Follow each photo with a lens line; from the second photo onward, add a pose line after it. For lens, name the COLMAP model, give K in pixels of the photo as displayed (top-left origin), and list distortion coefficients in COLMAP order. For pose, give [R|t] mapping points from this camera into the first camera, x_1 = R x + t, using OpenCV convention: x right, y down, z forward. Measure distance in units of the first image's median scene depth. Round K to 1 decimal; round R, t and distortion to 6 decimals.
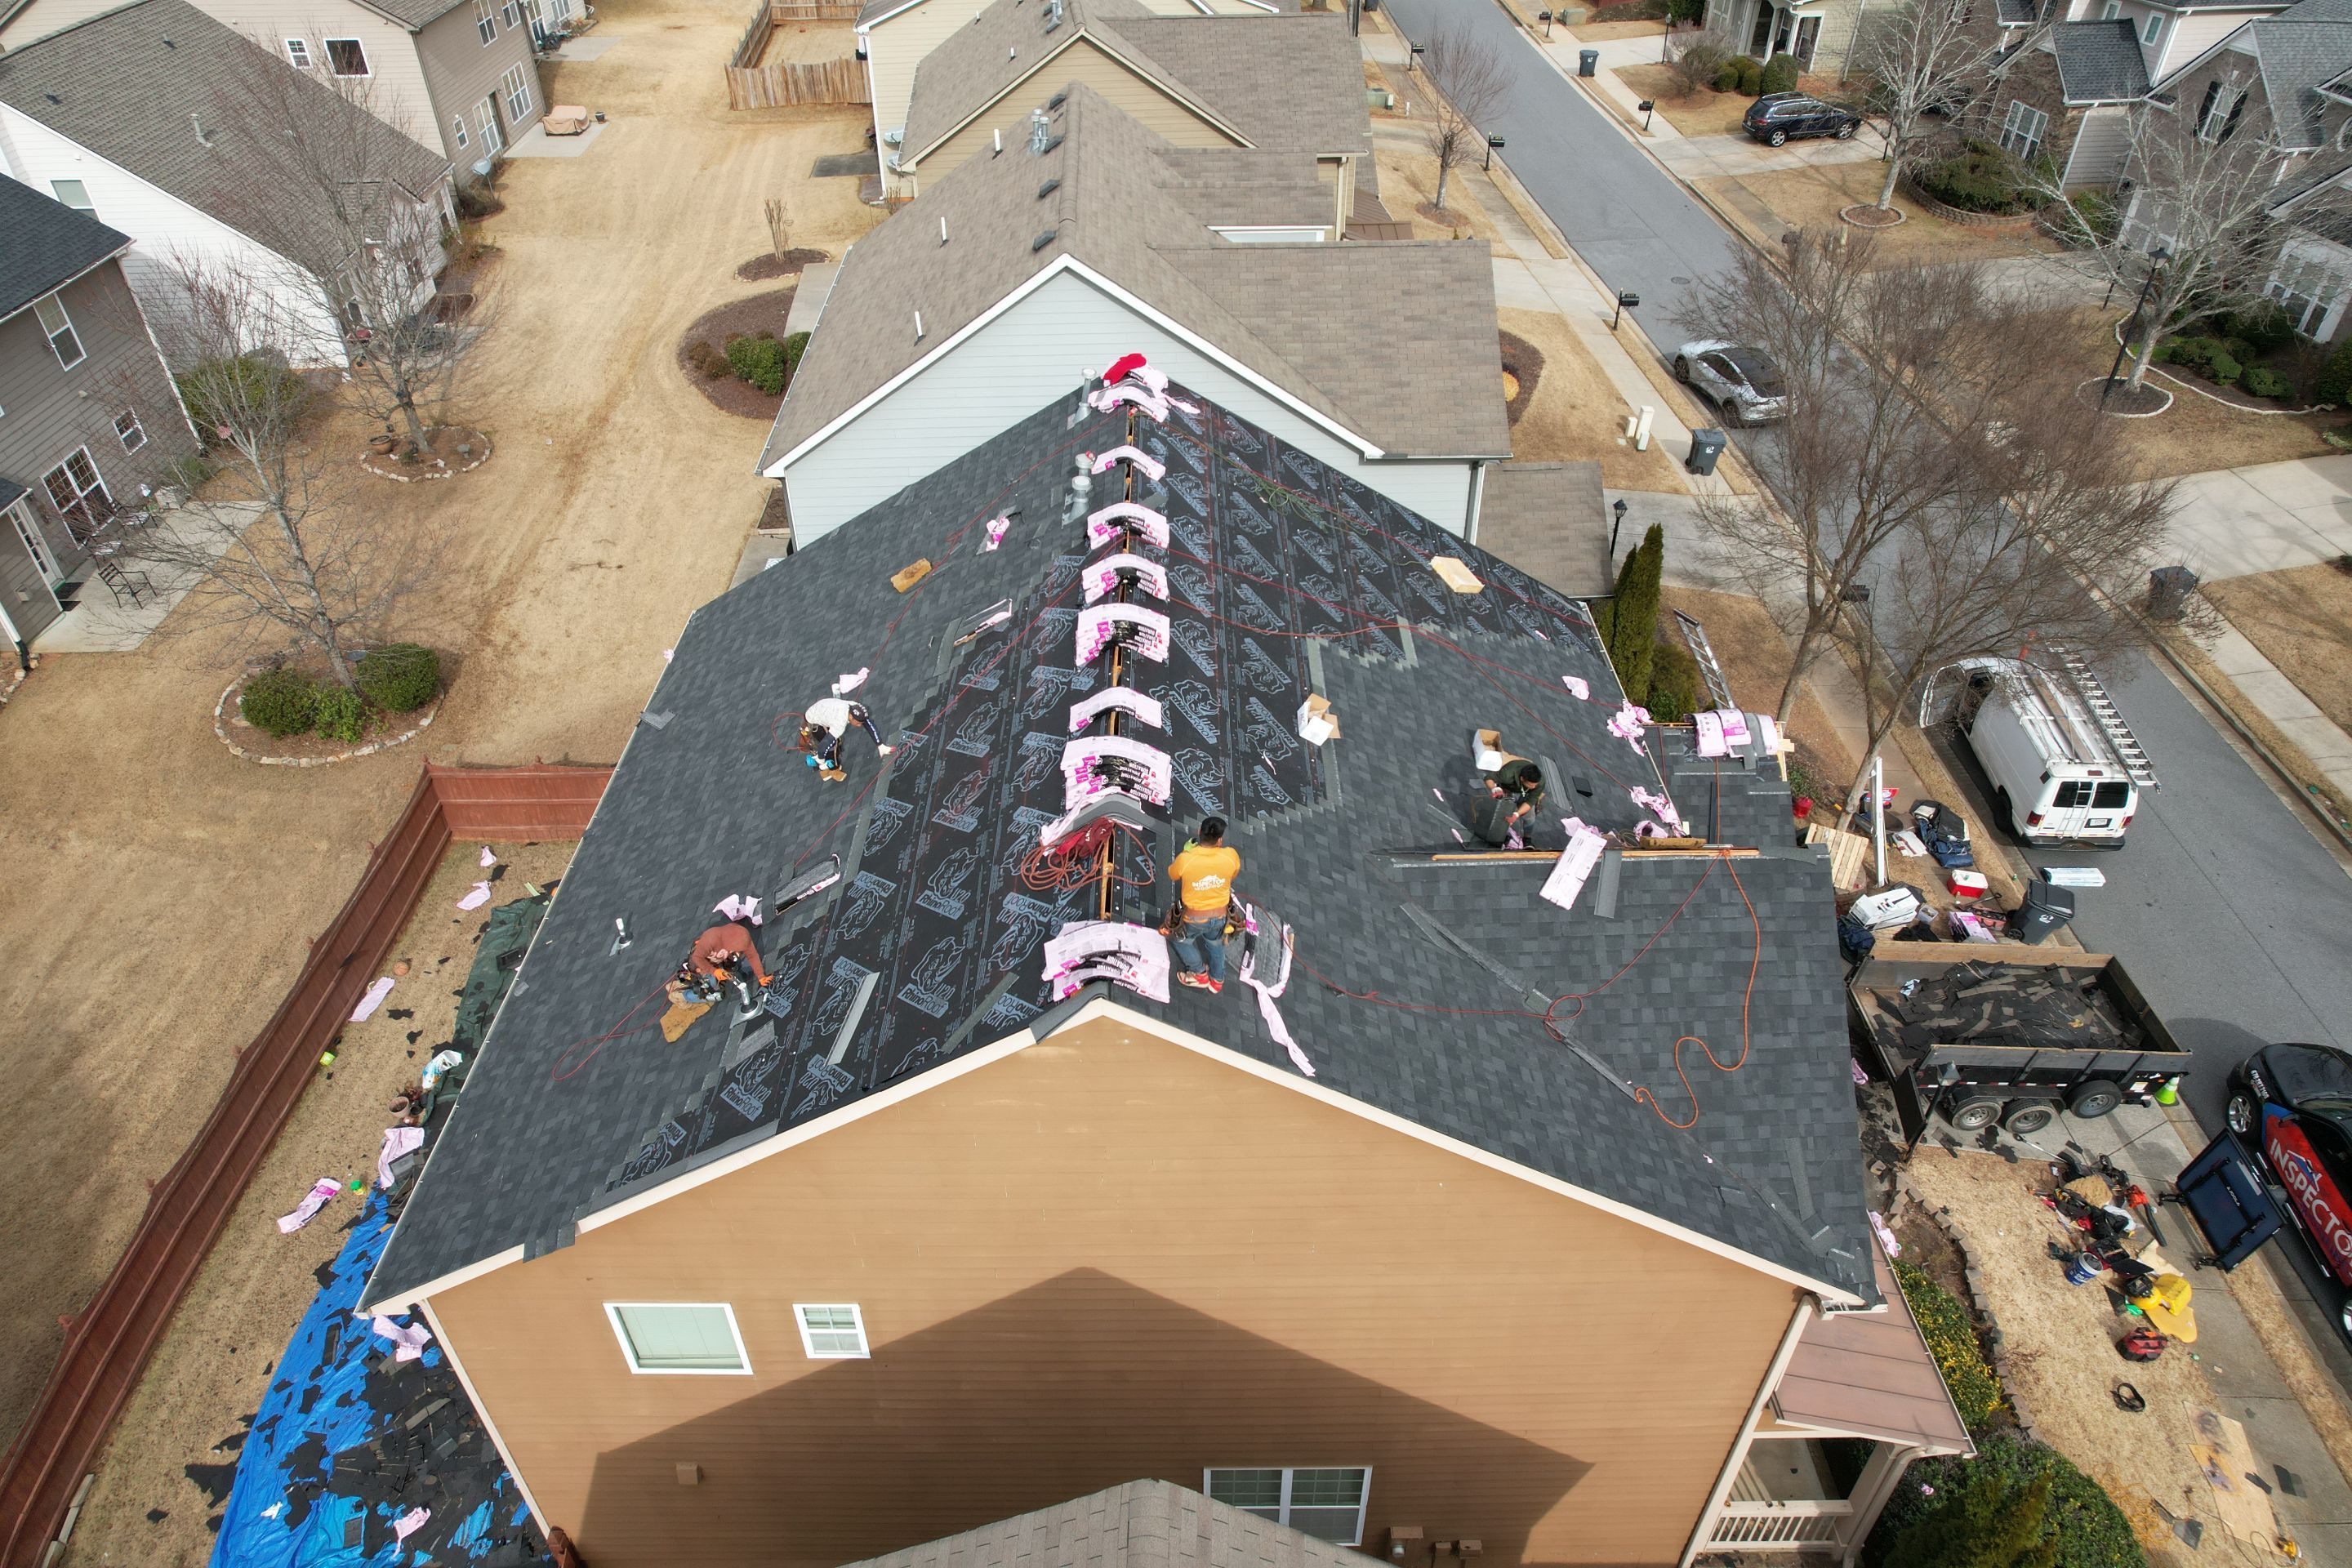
lens RADIAL K [[1516.1, 0, 1170.1], [0, 1516.1, 792.5], [0, 0, 1]] dist [-0.080187, 0.072132]
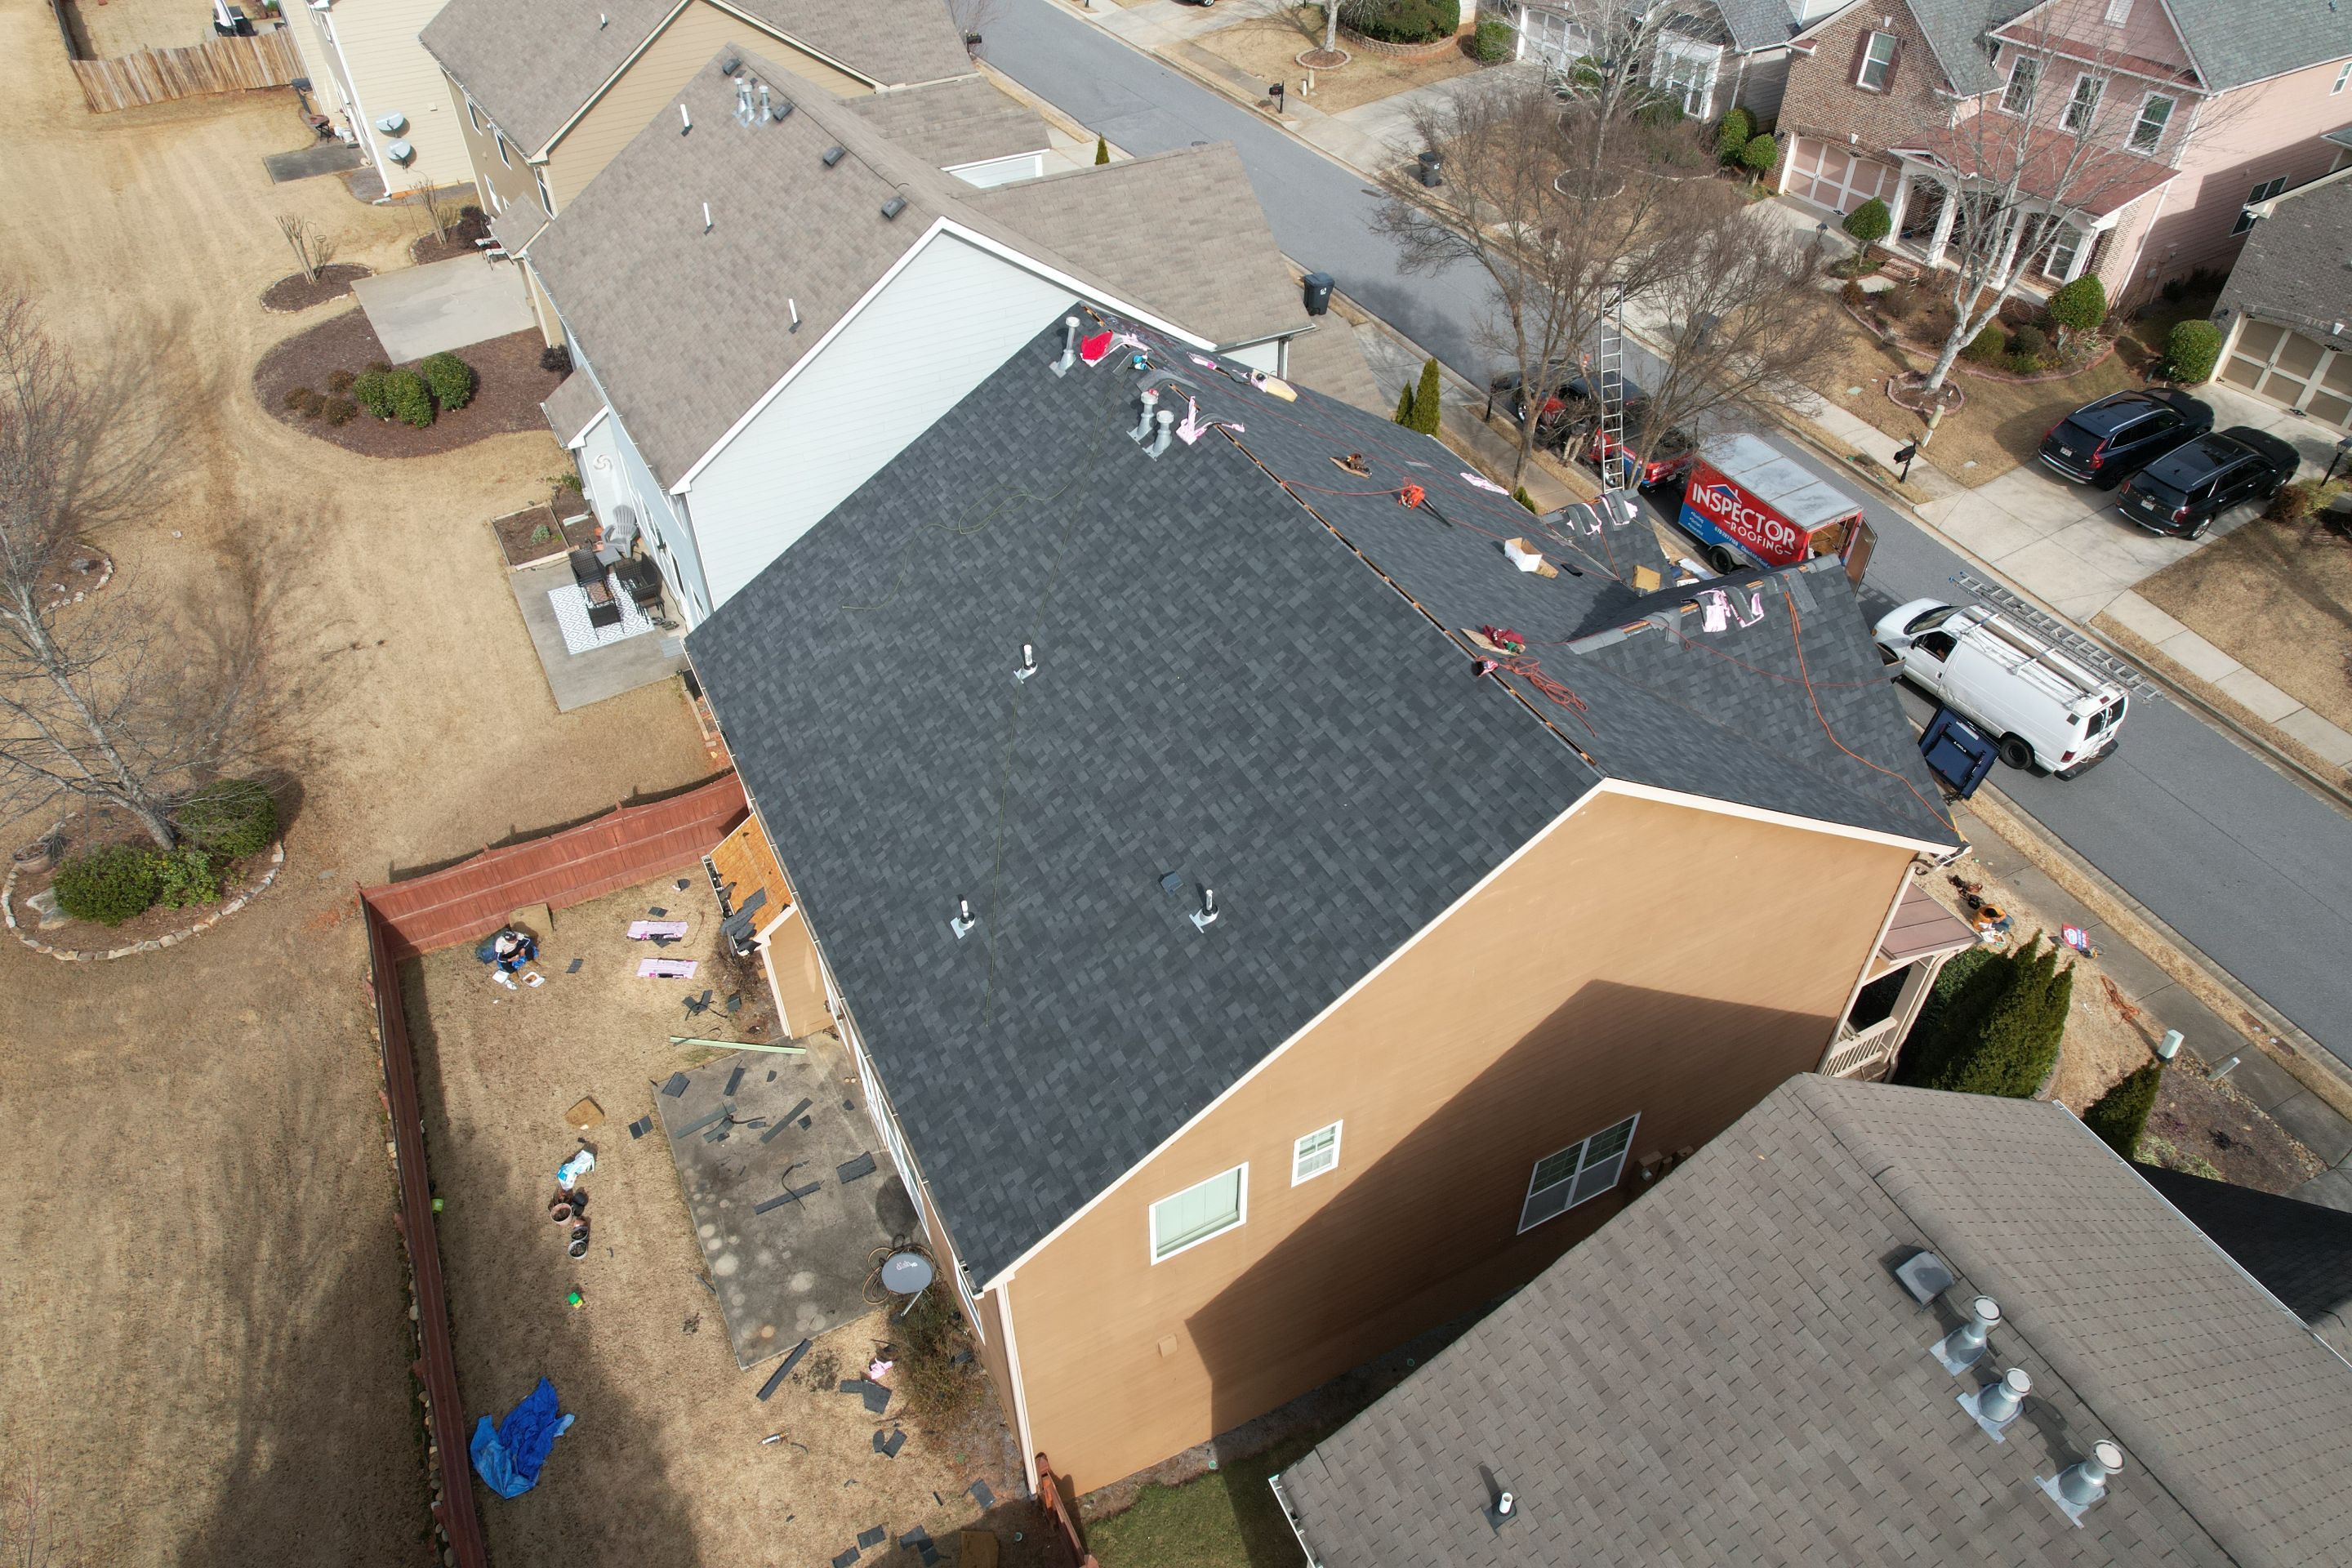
lens RADIAL K [[1516.1, 0, 1187.6], [0, 1516.1, 789.8], [0, 0, 1]] dist [-0.080187, 0.072132]
pose [[0.889452, -0.300293, 0.344529, -0.306508], [0.276348, 0.953798, 0.117902, -0.040234], [-0.364016, -0.009659, 0.931343, -0.033673]]
